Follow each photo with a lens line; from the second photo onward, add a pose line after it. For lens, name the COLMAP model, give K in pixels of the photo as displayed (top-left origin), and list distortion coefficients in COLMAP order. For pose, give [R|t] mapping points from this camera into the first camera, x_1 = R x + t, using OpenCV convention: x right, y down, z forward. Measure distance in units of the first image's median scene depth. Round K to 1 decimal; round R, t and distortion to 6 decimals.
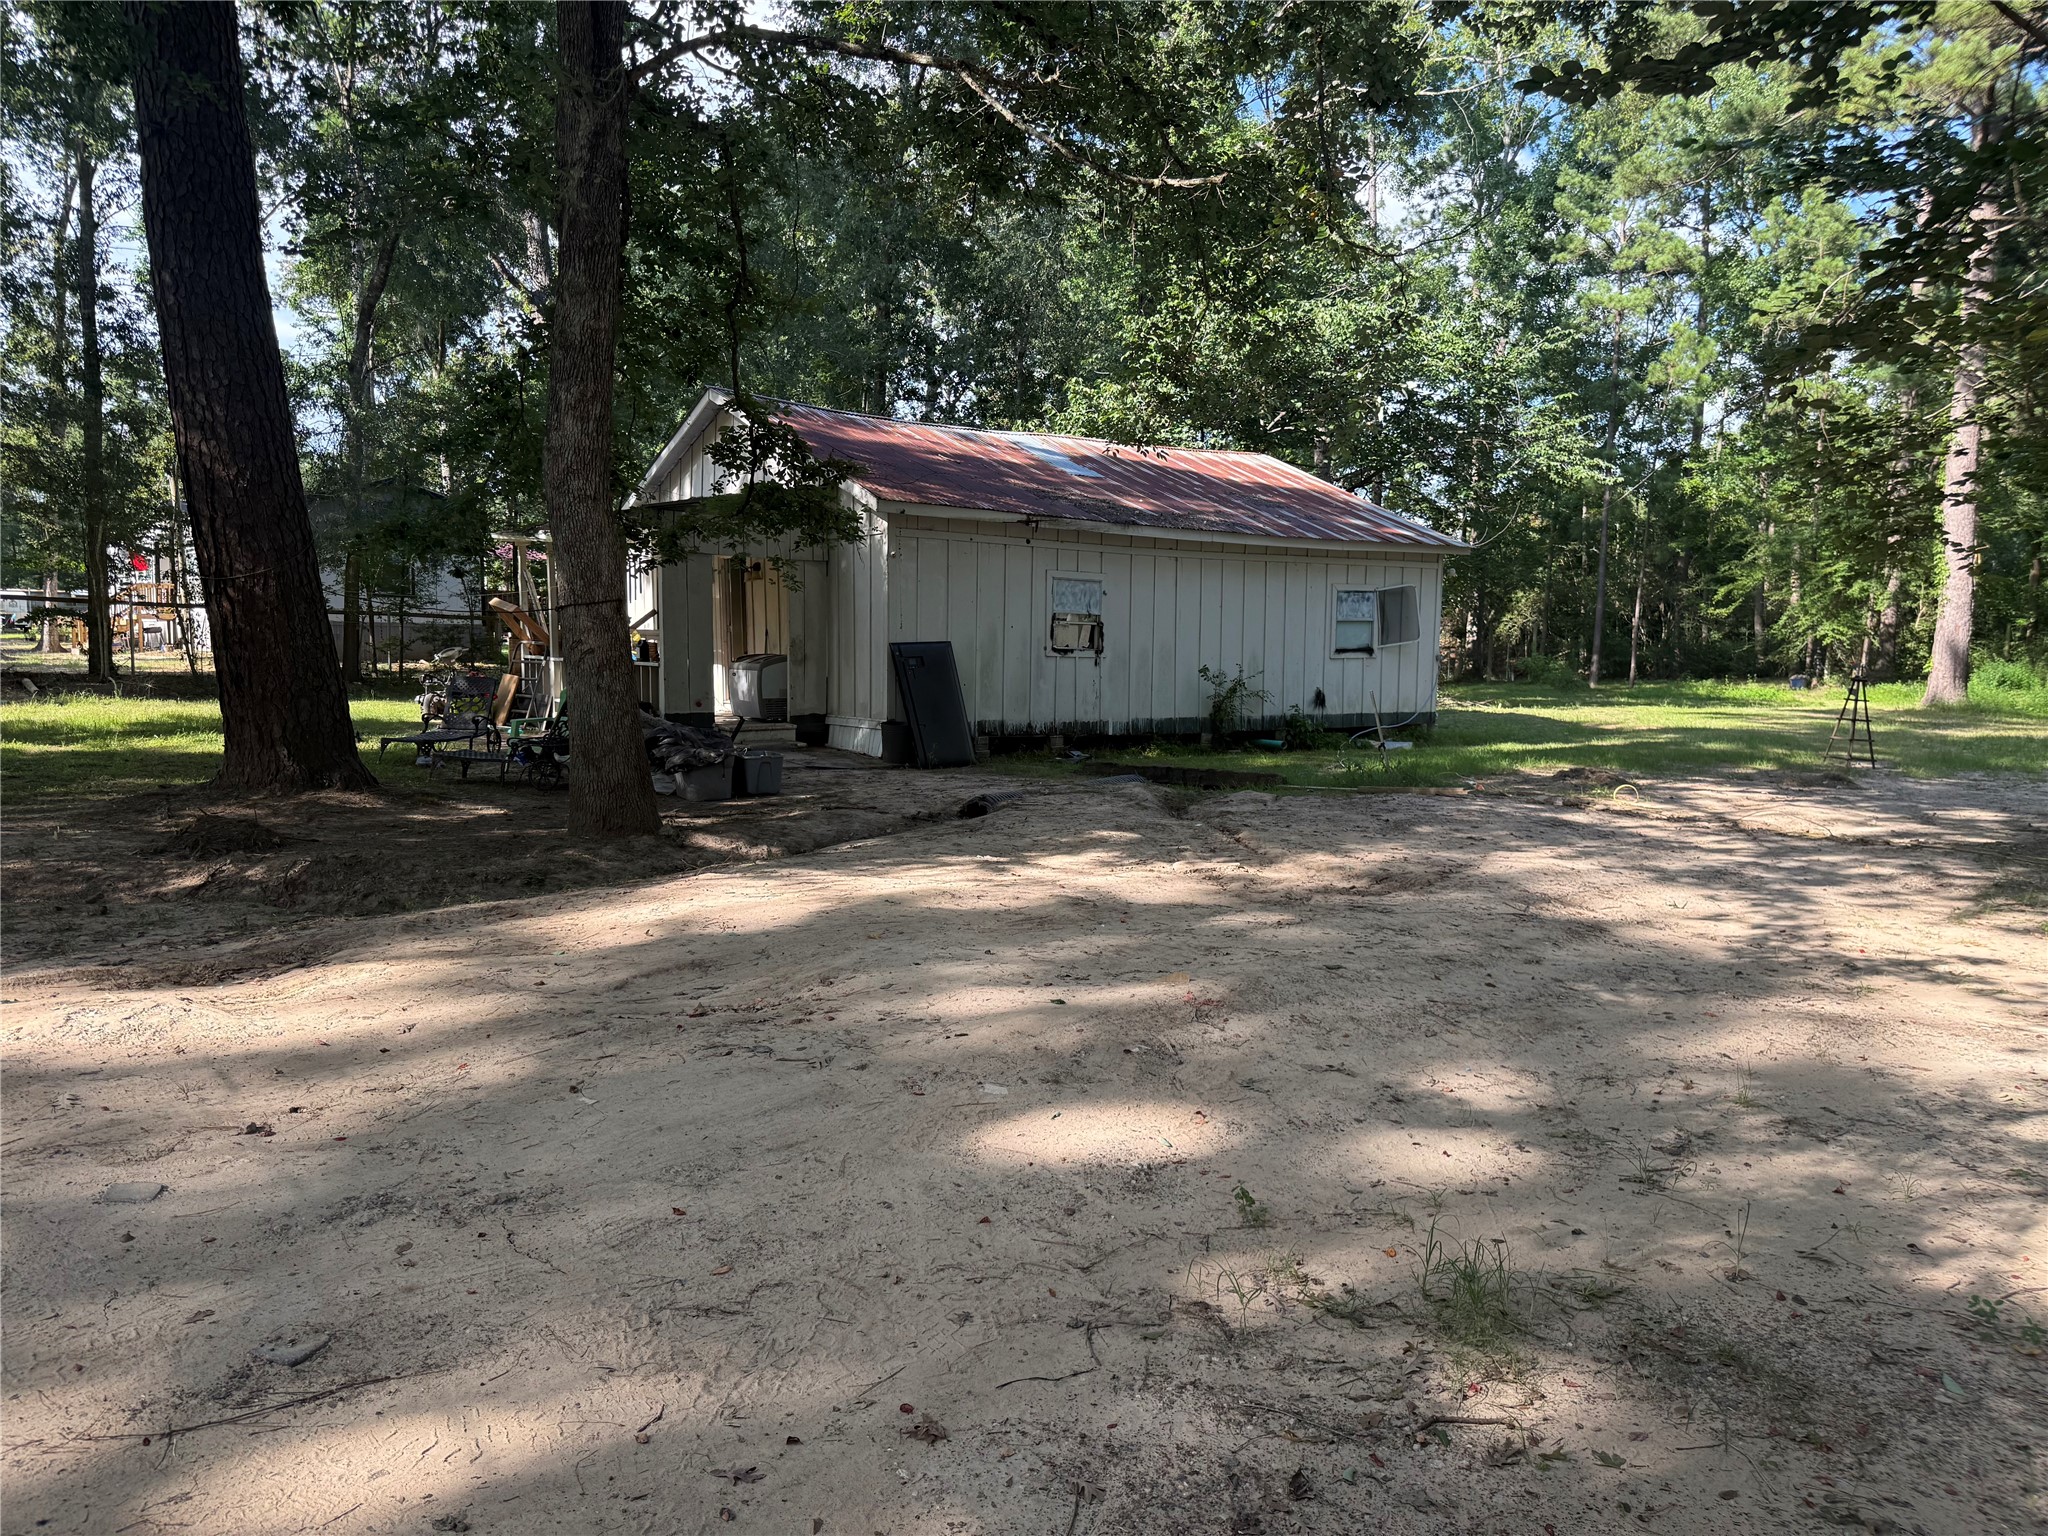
lens RADIAL K [[1436.4, 0, 1038.0], [0, 1436.4, 772.3], [0, 0, 1]] dist [0.062106, -0.056573]
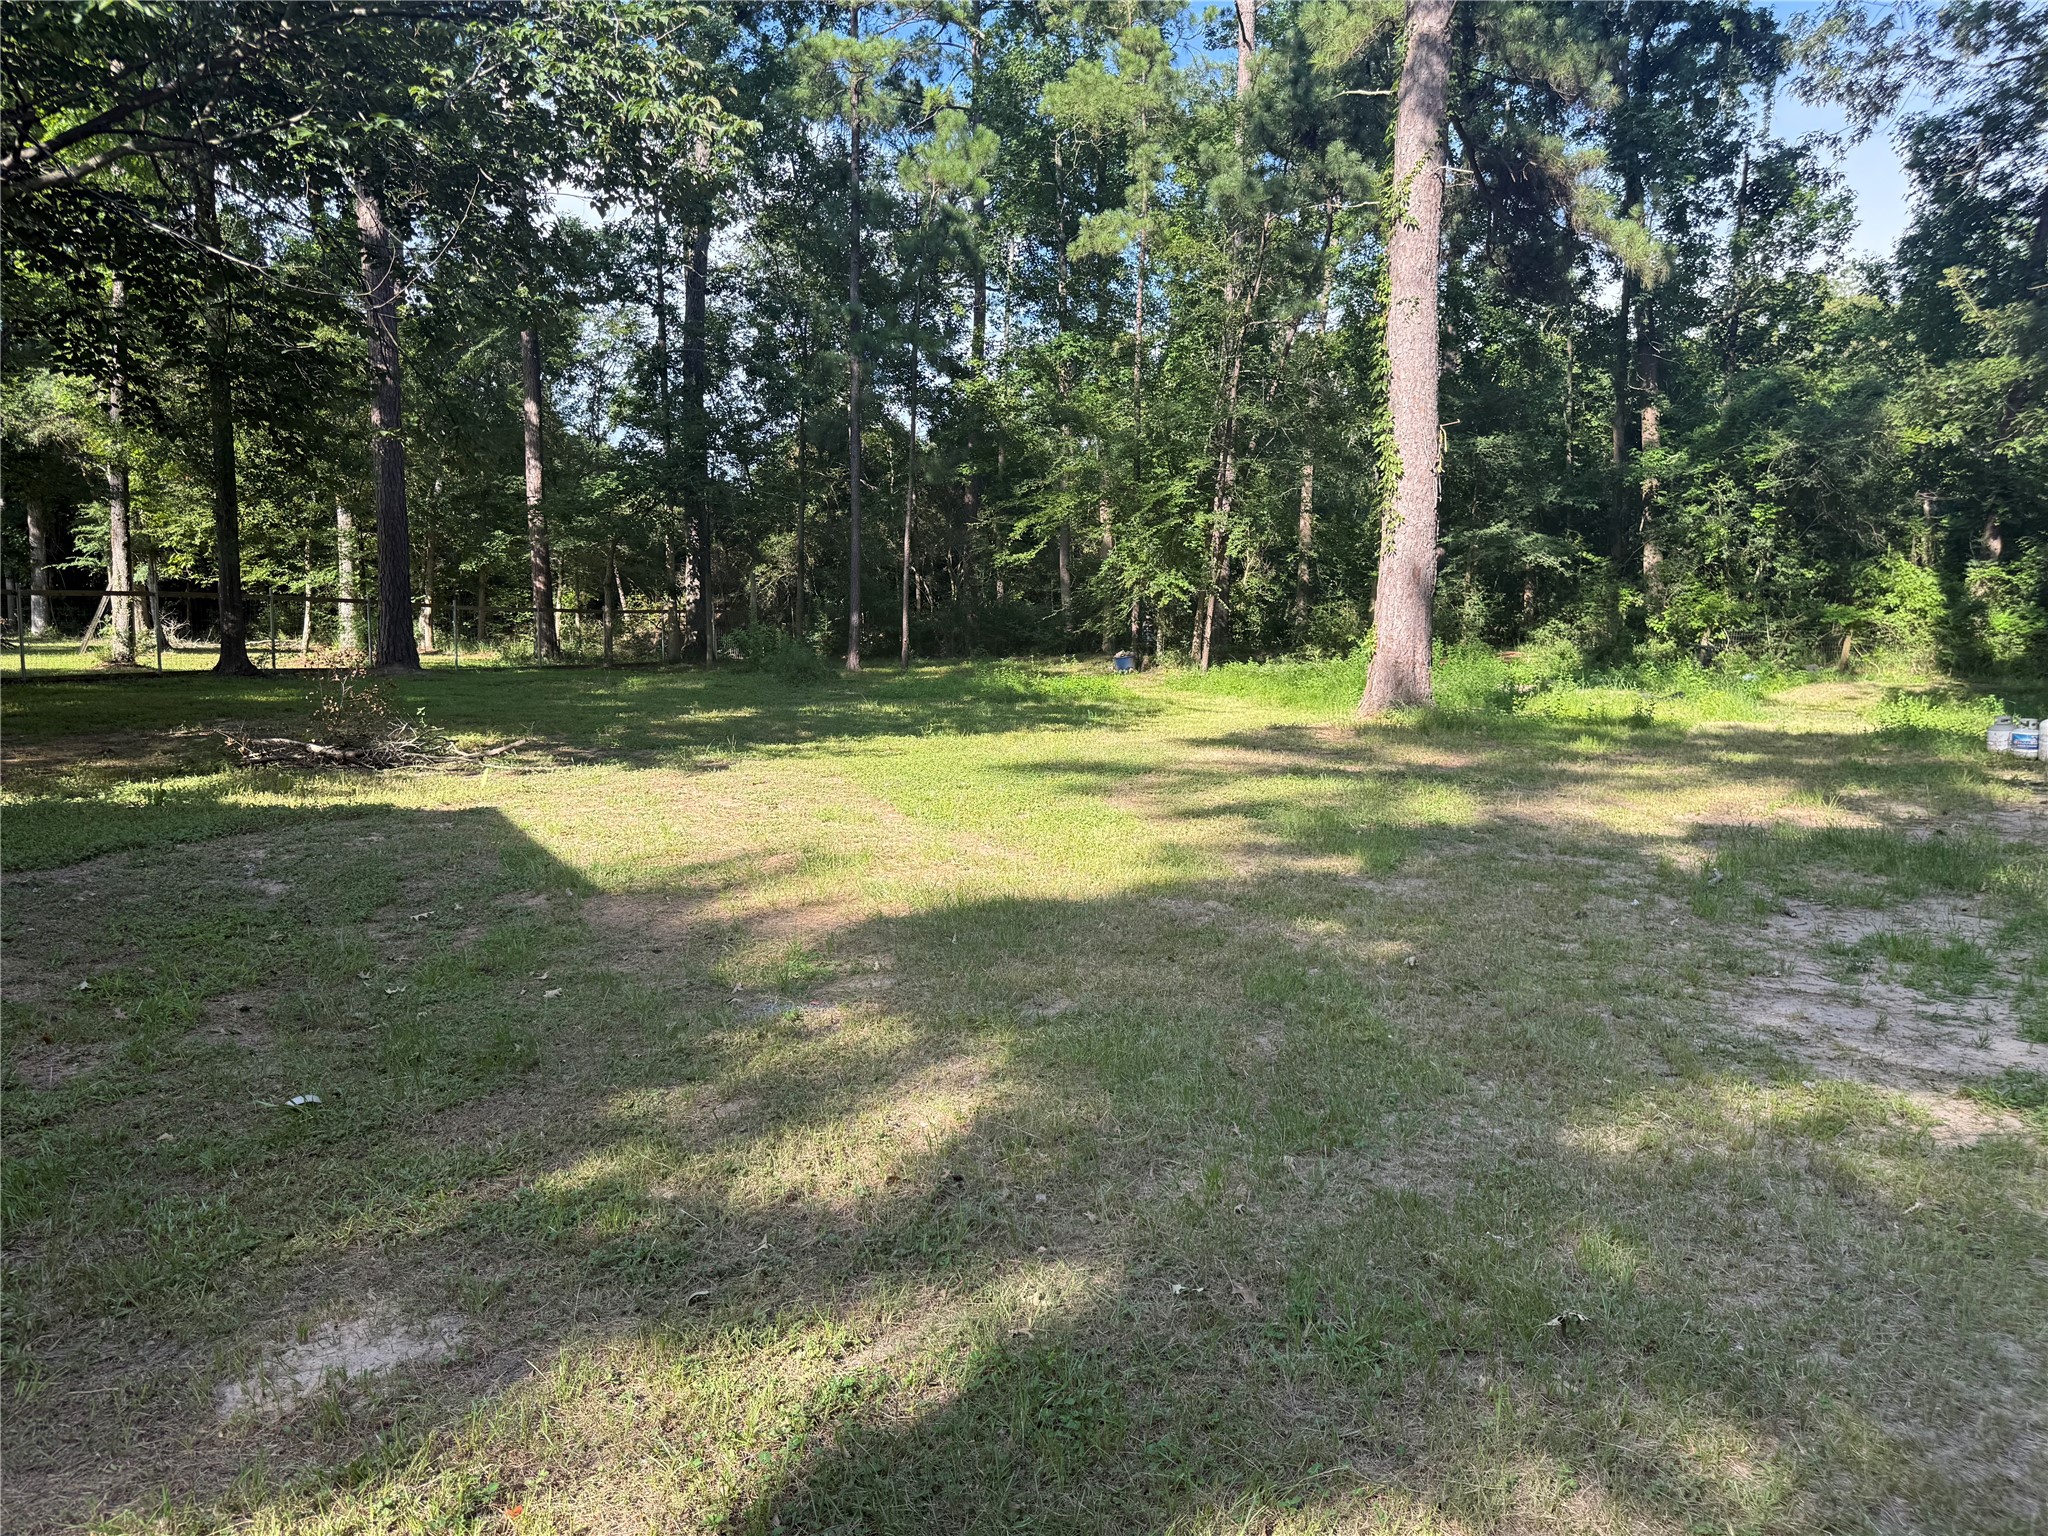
lens RADIAL K [[1436.4, 0, 1037.2], [0, 1436.4, 763.4], [0, 0, 1]] dist [0.062106, -0.056573]
pose [[0.898713, -0.049603, 0.435724, 0.188991], [0.041643, 0.998746, 0.027806, -0.034800], [-0.436556, -0.006845, 0.899651, 0.411618]]
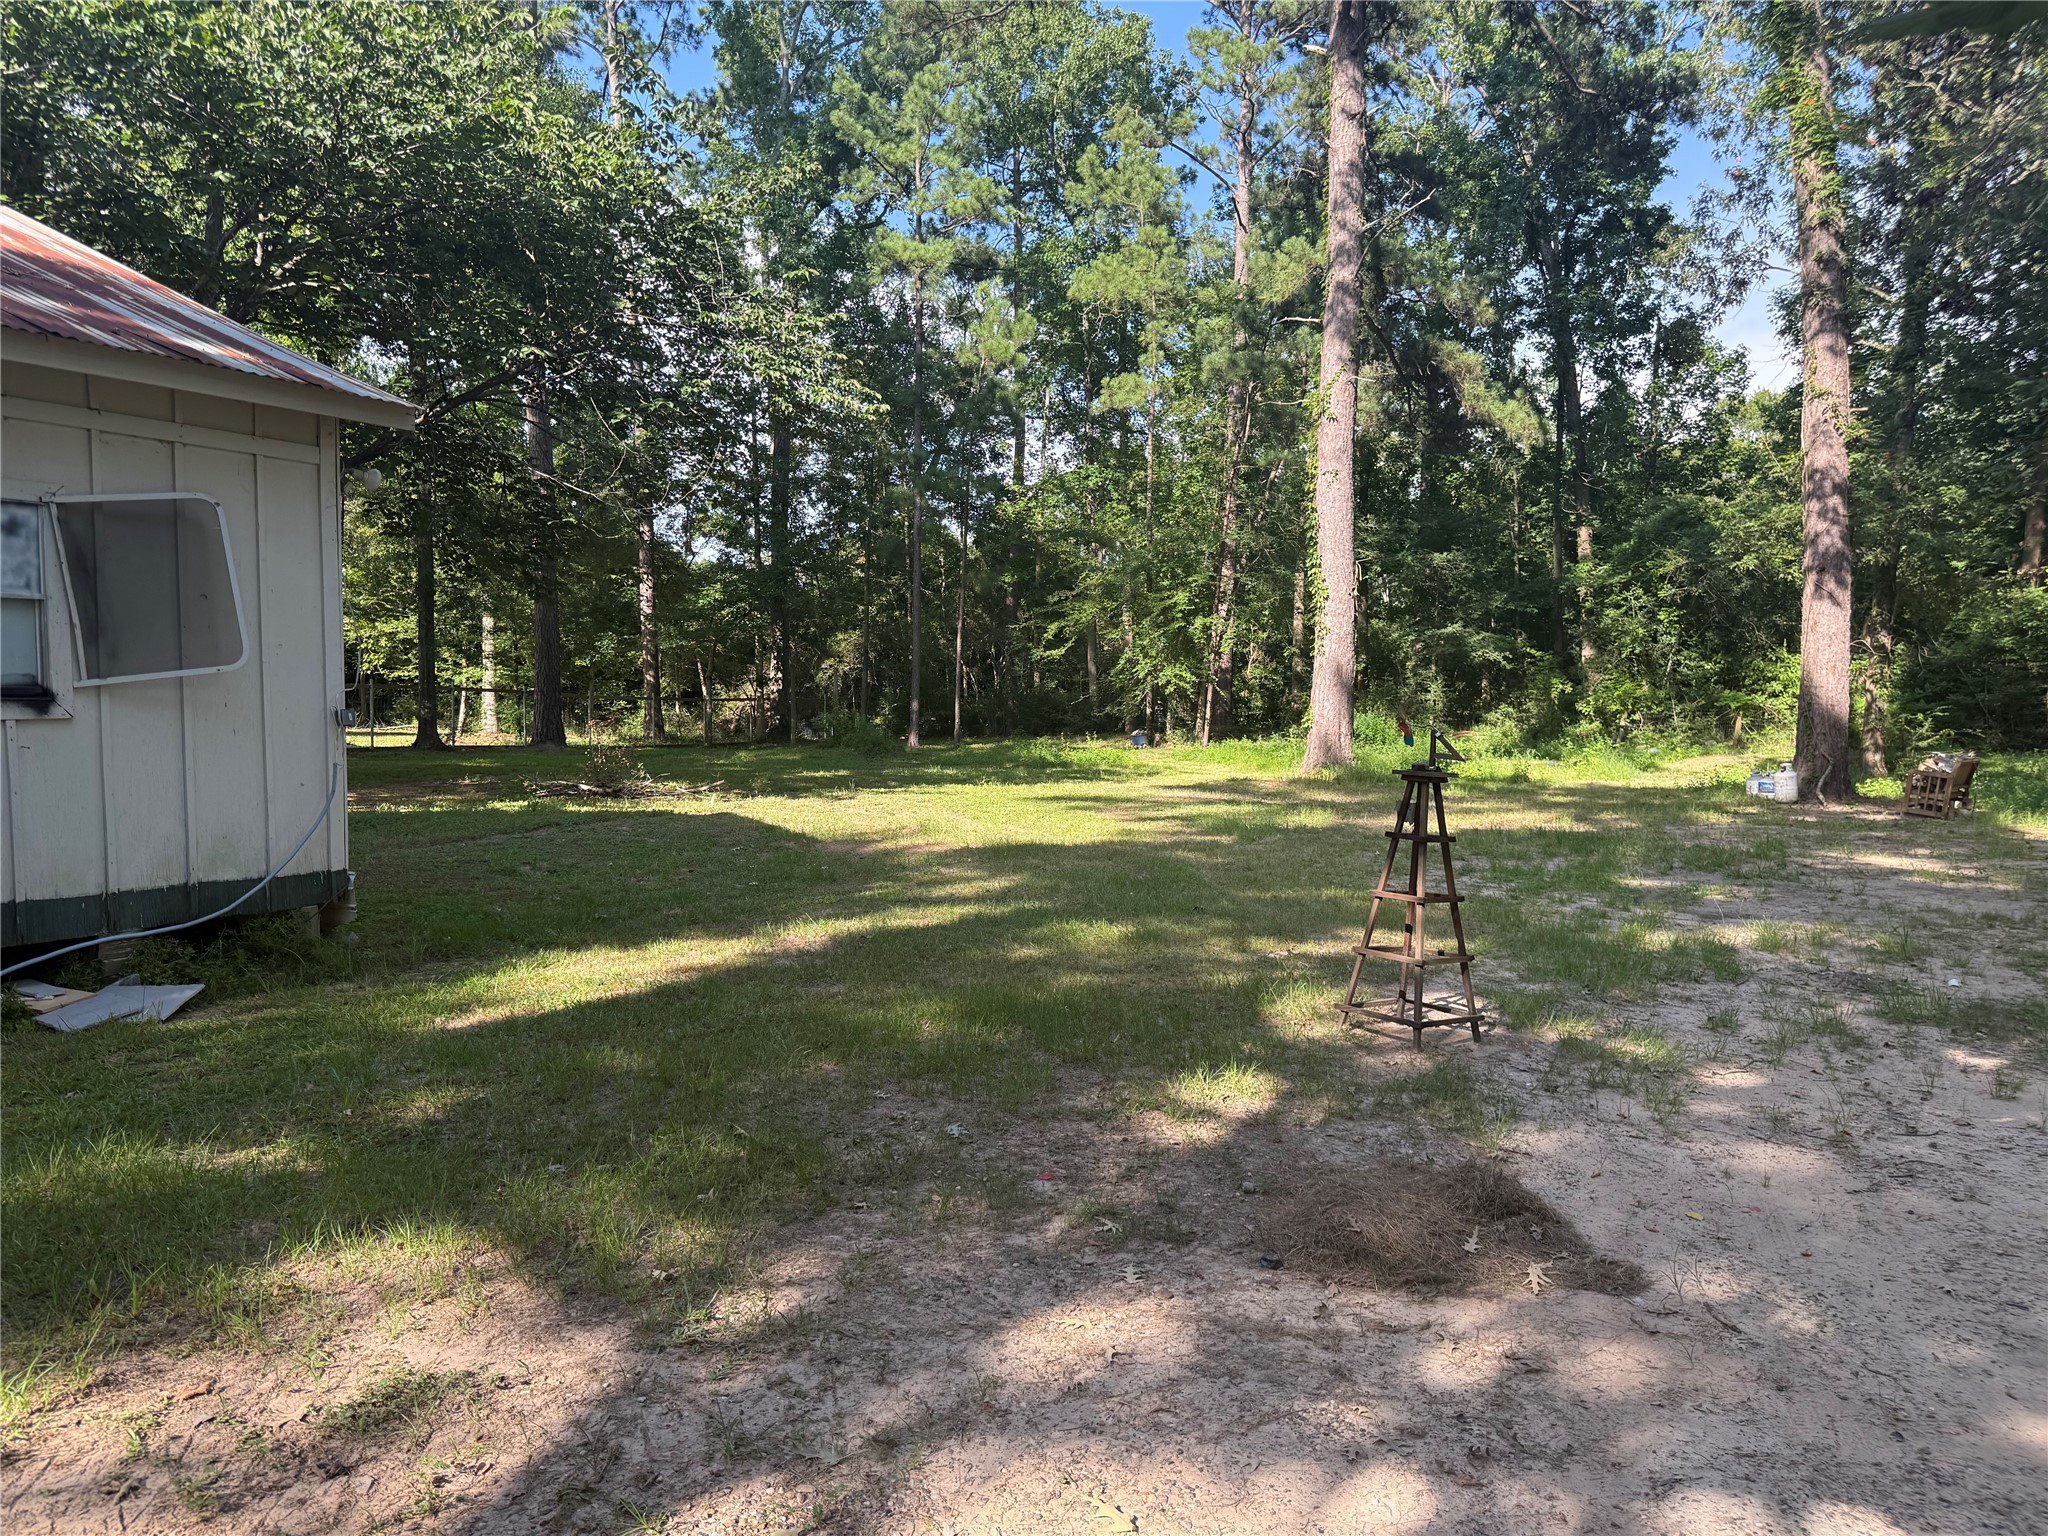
lens RADIAL K [[1436.4, 0, 1008.0], [0, 1436.4, 782.0], [0, 0, 1]] dist [0.062106, -0.056573]
pose [[0.918650, -0.028524, 0.394042, 0.132684], [0.040617, 0.998924, -0.022382, -0.022543], [-0.392979, 0.036566, 0.918820, 0.283235]]
